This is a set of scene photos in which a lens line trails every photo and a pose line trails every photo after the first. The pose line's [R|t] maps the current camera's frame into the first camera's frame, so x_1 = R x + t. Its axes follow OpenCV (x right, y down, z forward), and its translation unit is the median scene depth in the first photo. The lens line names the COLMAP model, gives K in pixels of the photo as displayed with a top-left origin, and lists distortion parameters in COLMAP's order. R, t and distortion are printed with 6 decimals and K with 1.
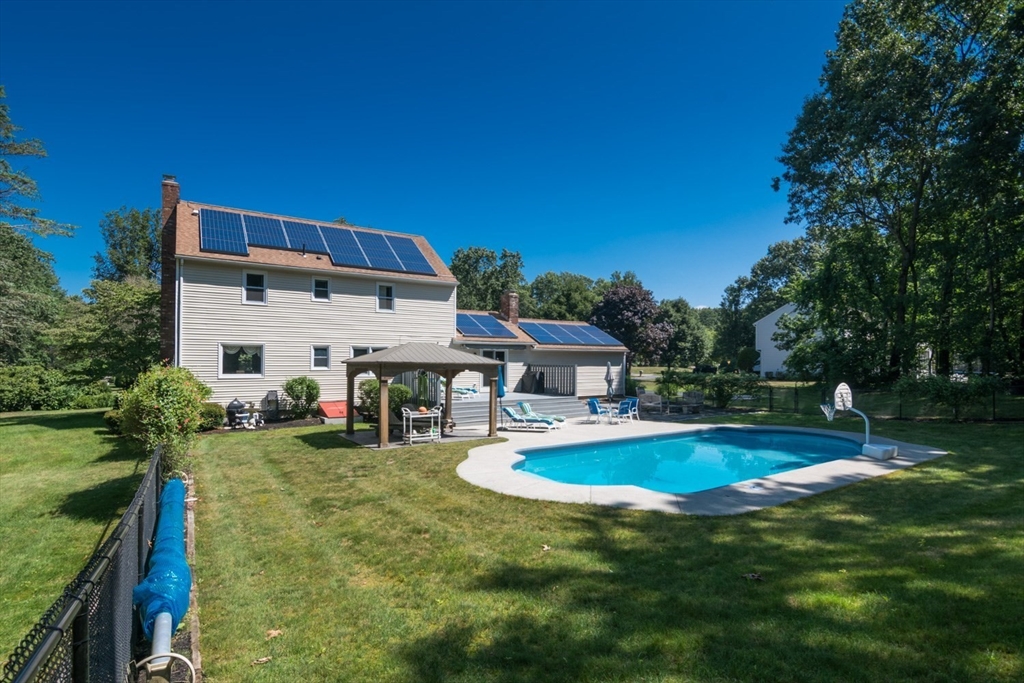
lens RADIAL K [[496.9, 0, 492.7], [0, 496.9, 346.4], [0, 0, 1]] dist [0.001474, -0.011244]
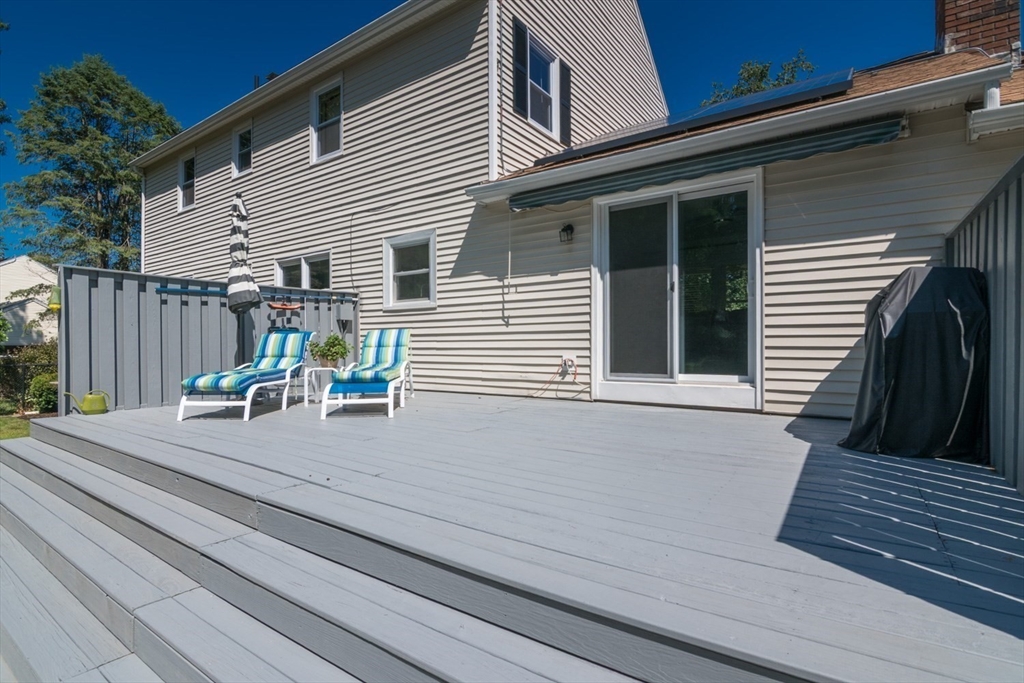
lens RADIAL K [[496.9, 0, 492.7], [0, 496.9, 346.4], [0, 0, 1]] dist [0.001474, -0.011244]
pose [[0.367141, -0.000475, -0.930165, 0.181503], [0.031026, 0.999450, 0.011735, 0.071319], [0.929648, -0.033168, 0.366954, 0.967186]]
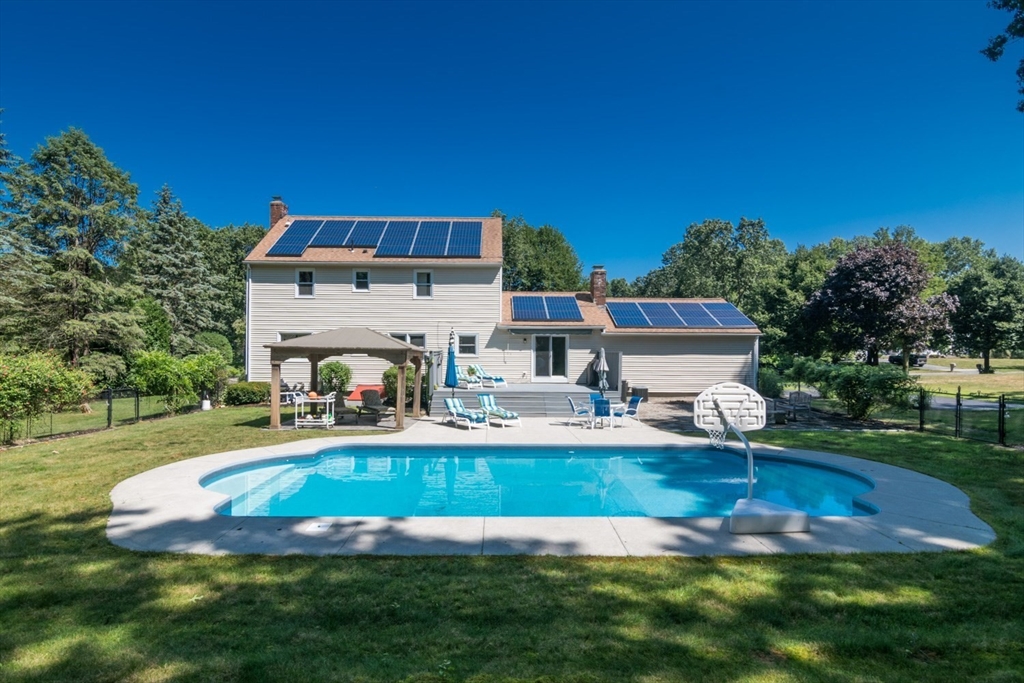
lens RADIAL K [[496.9, 0, 492.7], [0, 496.9, 346.4], [0, 0, 1]] dist [0.001474, -0.011244]
pose [[0.850514, -0.002887, -0.525945, 0.427776], [0.013608, 0.999771, 0.016517, 0.012315], [0.525777, -0.021205, 0.850358, 0.217726]]
